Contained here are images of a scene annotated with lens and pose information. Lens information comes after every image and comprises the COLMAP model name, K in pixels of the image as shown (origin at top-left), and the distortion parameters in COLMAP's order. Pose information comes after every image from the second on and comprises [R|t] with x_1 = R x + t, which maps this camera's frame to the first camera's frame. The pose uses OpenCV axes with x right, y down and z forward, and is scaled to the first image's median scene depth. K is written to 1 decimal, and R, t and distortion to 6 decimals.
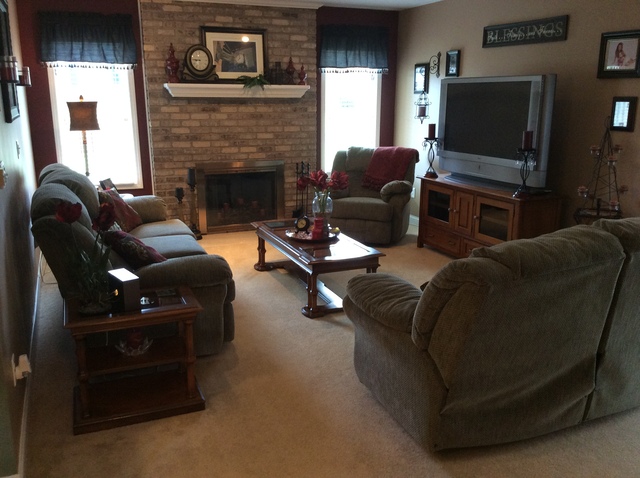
lens RADIAL K [[588.7, 0, 321.7], [0, 588.7, 247.3], [0, 0, 1]] dist [0.153043, -0.274996]
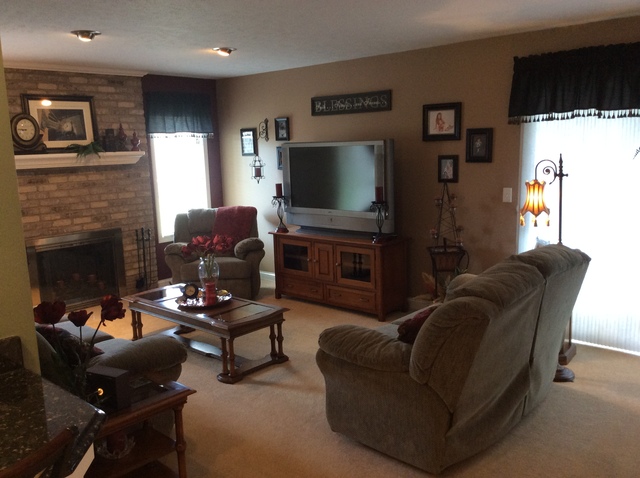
lens RADIAL K [[588.7, 0, 321.7], [0, 588.7, 247.3], [0, 0, 1]] dist [0.153043, -0.274996]
pose [[0.906707, -0.103442, 0.408880, -0.183067], [0.137952, 0.988869, -0.055741, -0.020885], [-0.398563, 0.106946, 0.910884, 0.001643]]
